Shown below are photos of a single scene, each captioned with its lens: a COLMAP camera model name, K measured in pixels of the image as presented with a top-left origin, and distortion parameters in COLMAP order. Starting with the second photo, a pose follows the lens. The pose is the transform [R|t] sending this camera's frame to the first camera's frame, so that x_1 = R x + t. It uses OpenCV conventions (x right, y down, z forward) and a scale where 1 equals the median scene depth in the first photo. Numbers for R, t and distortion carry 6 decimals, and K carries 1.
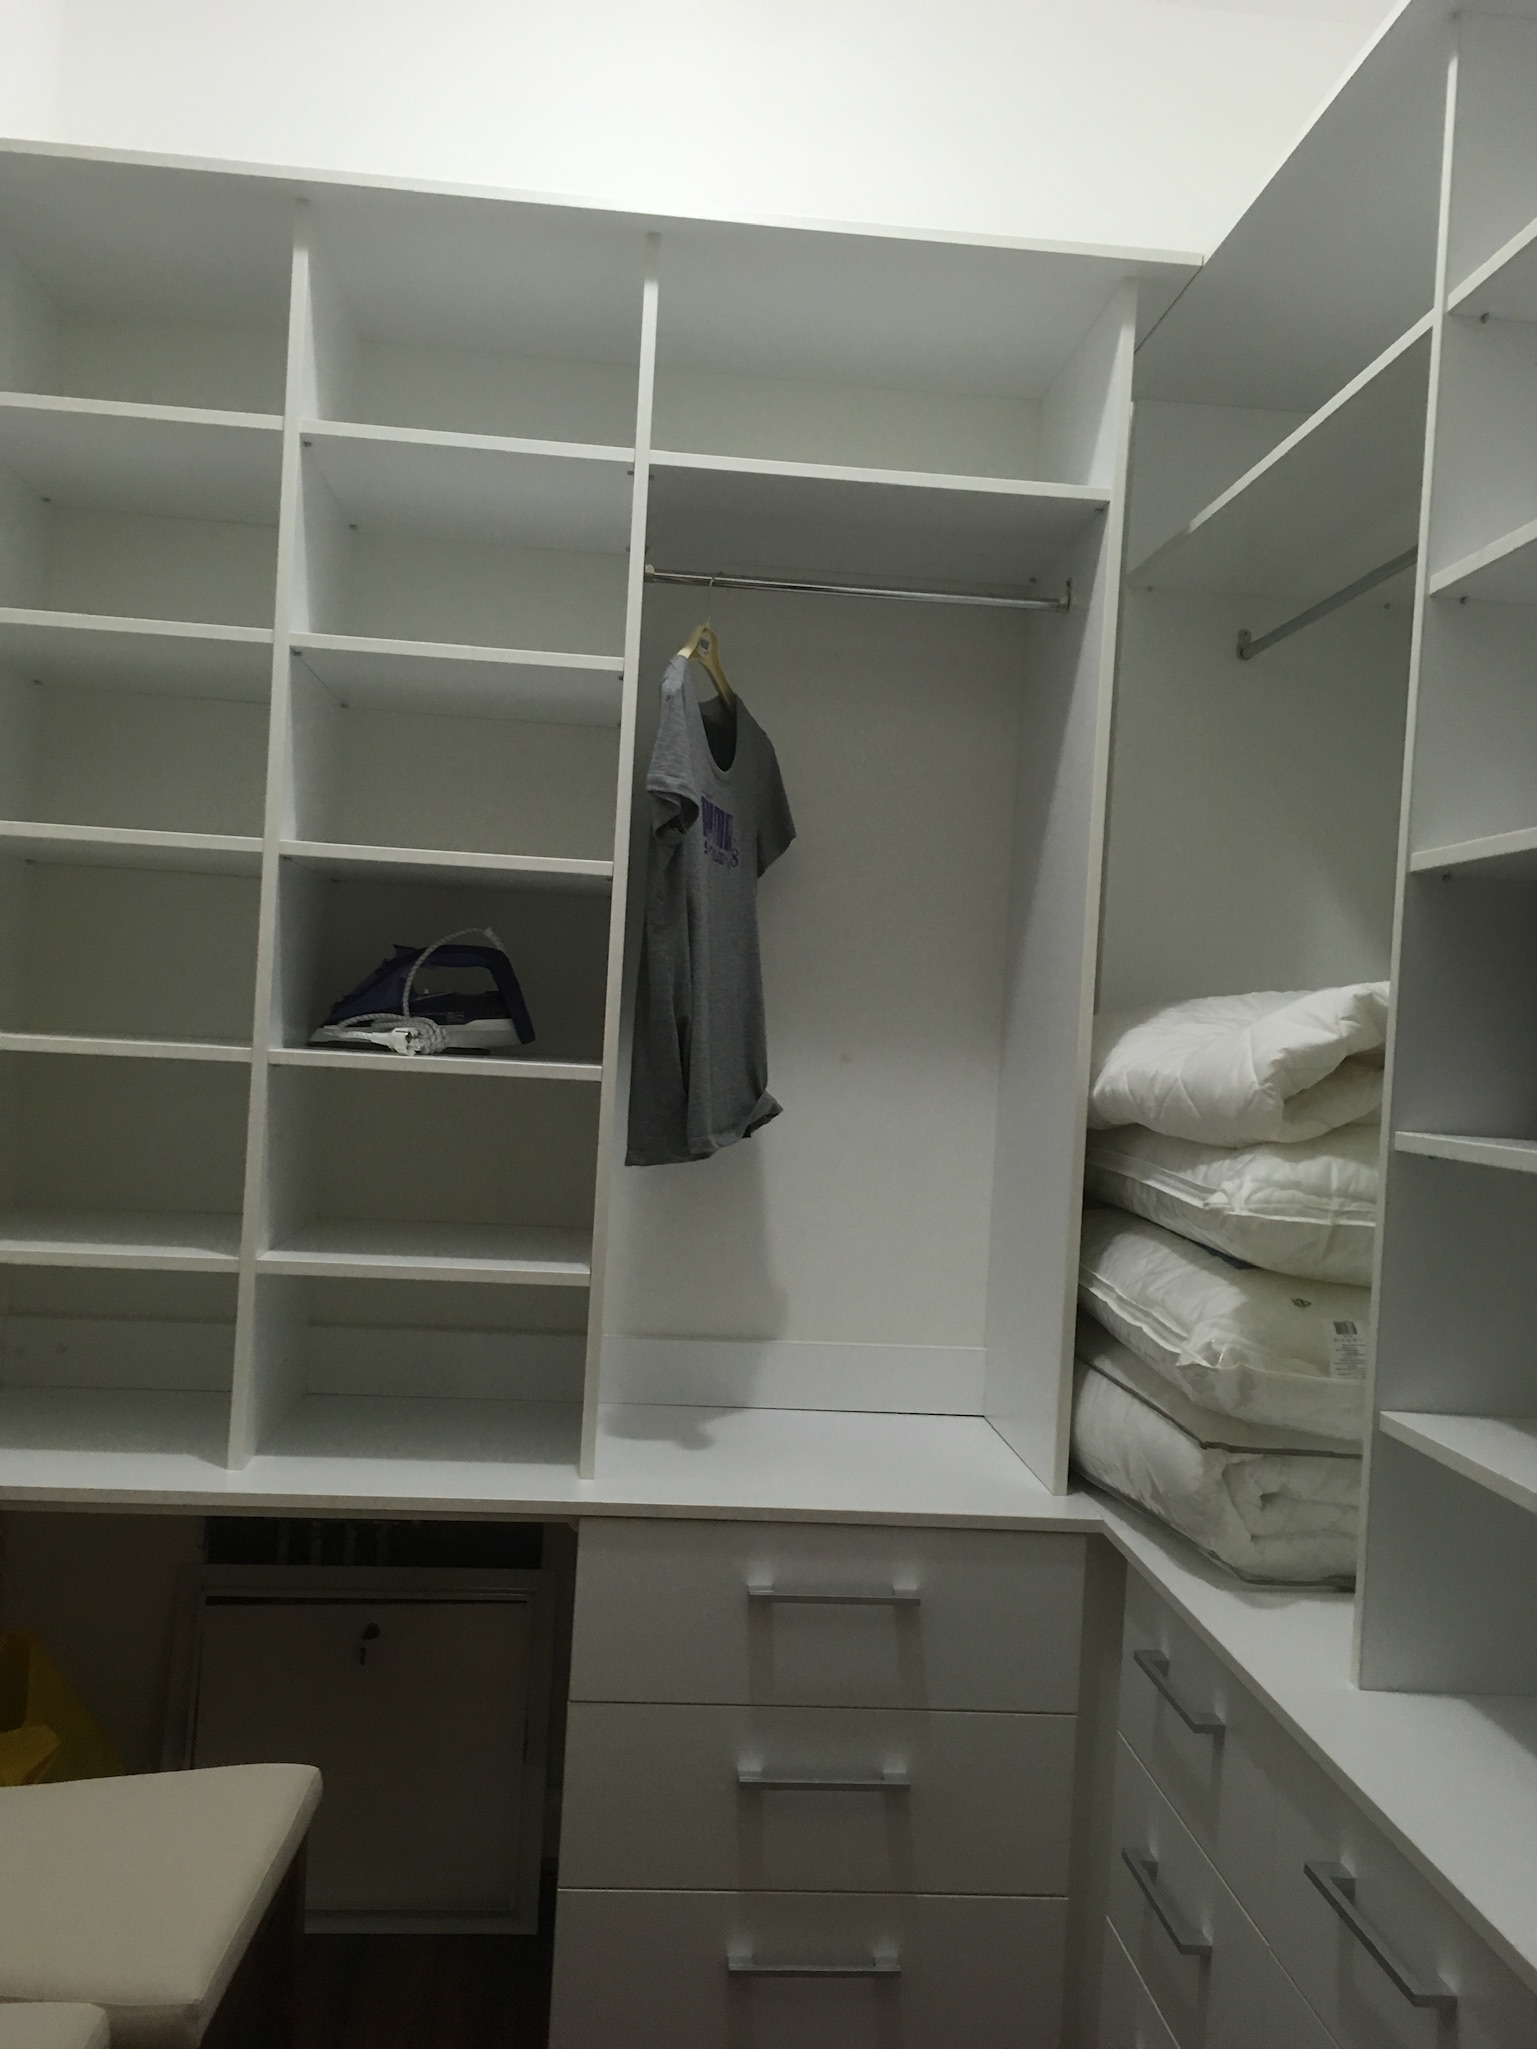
lens RADIAL K [[1737.4, 0, 762.0], [0, 1737.4, 1019.6], [0, 0, 1]] dist [0.055669, -0.052252]
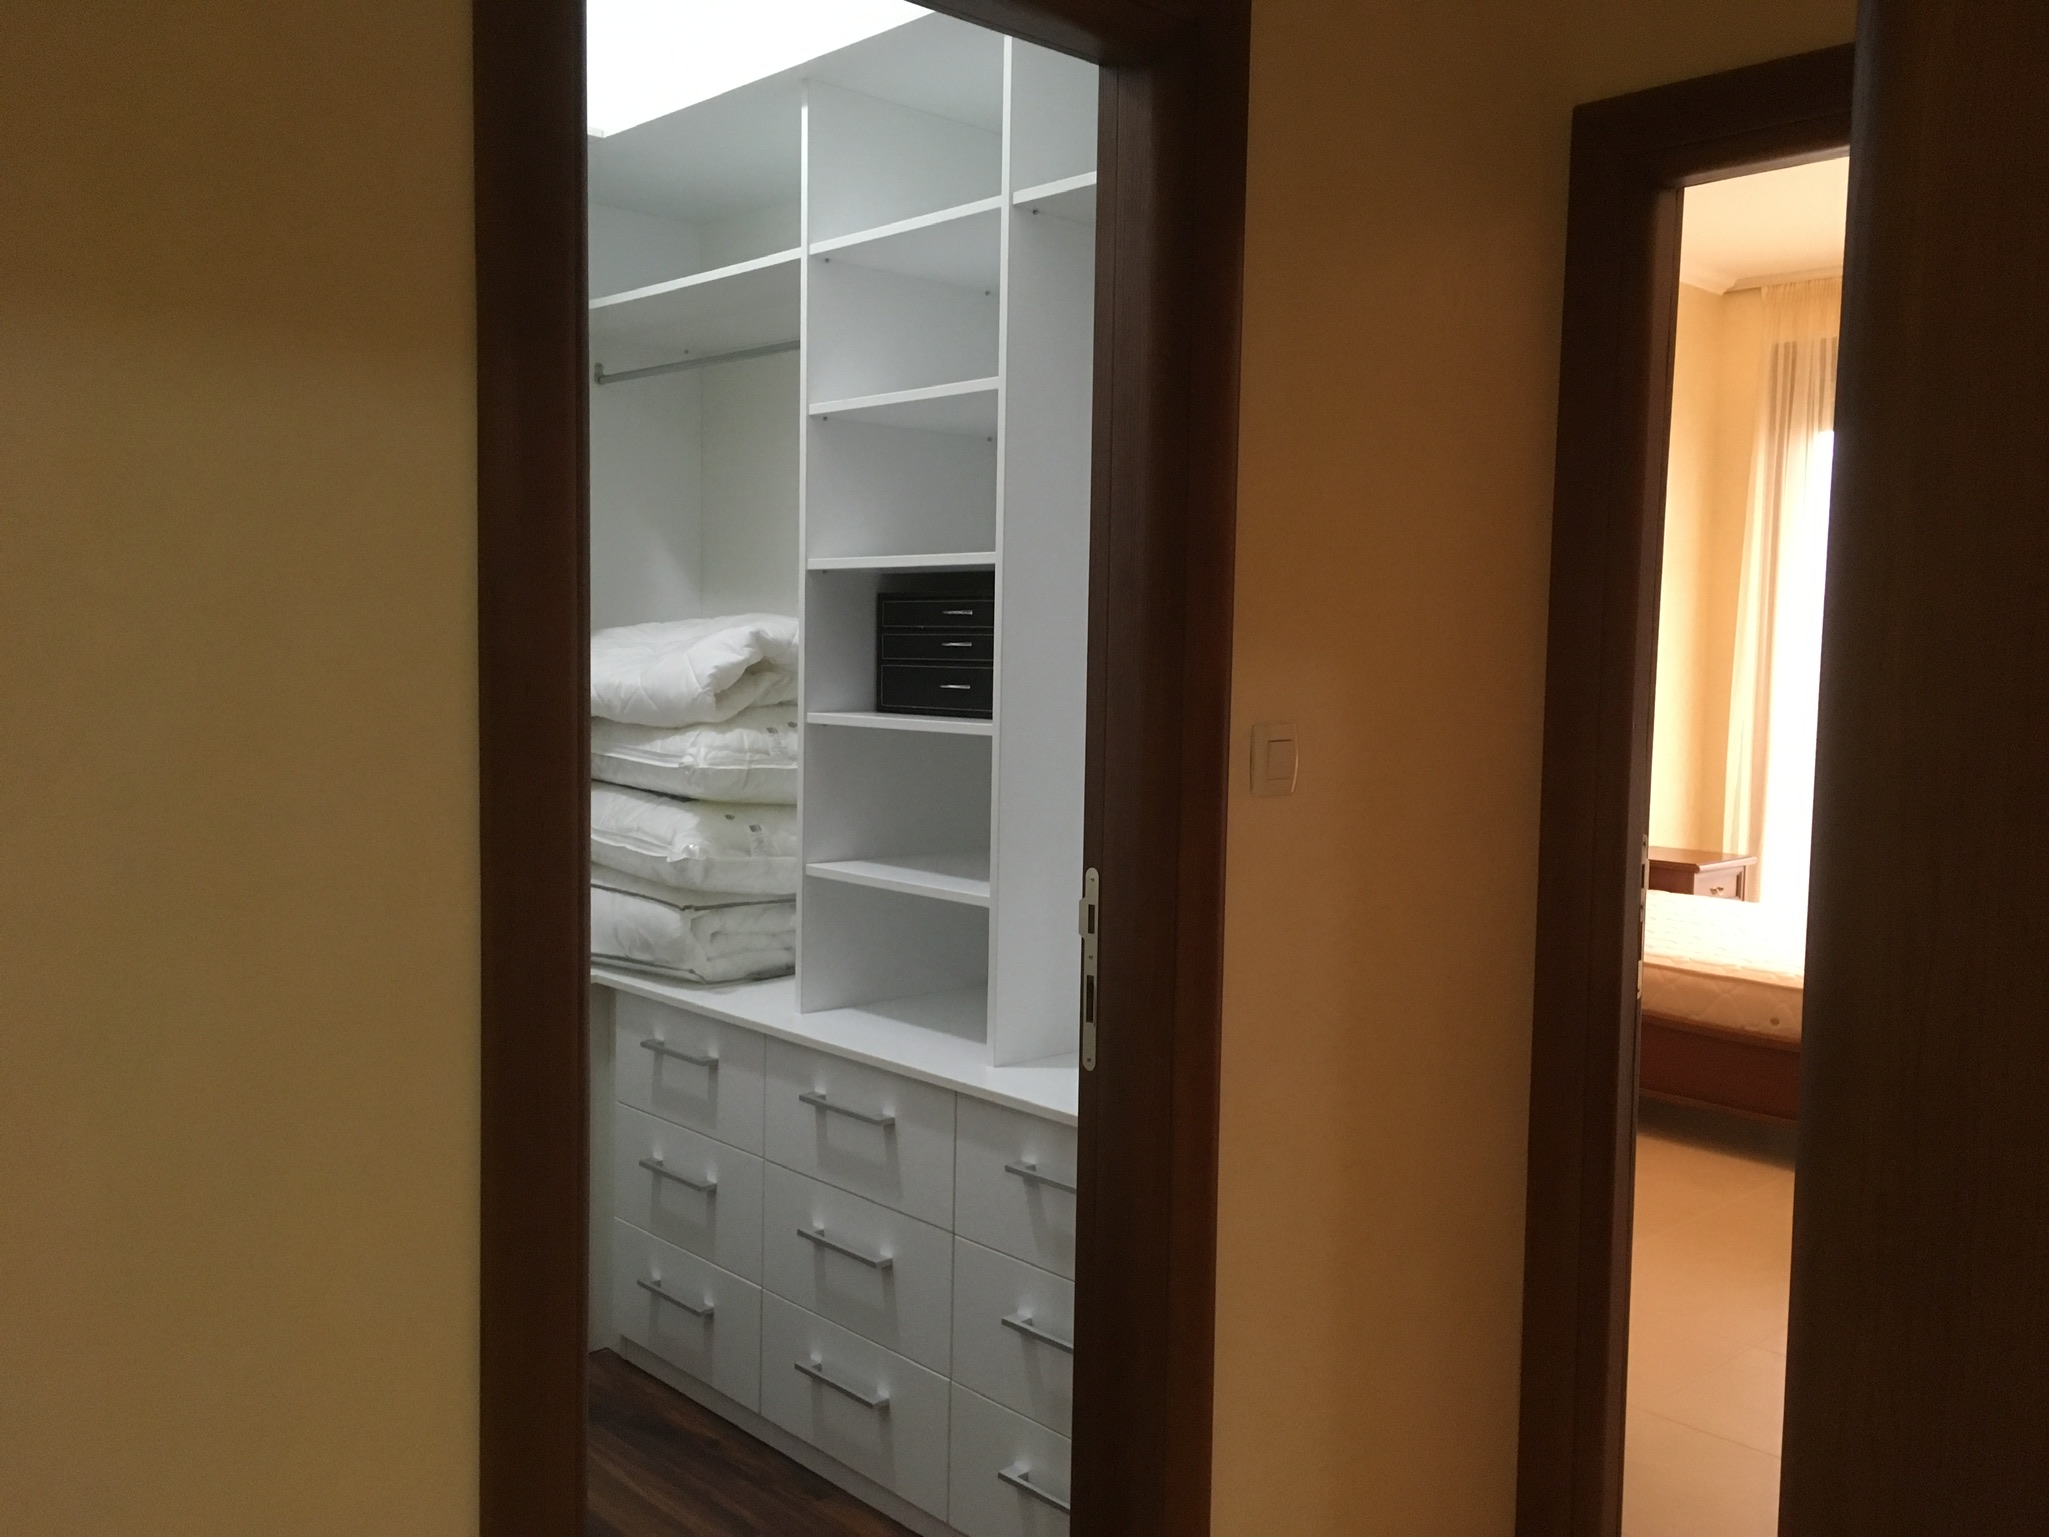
lens RADIAL K [[1737.4, 0, 1024.1], [0, 1737.4, 770.2], [0, 0, 1]] dist [0.055669, -0.052252]
pose [[0.786140, -0.091318, 0.611265, -0.489148], [0.026344, 0.993077, 0.114476, -0.066634], [-0.617487, -0.073891, 0.783103, -0.482083]]
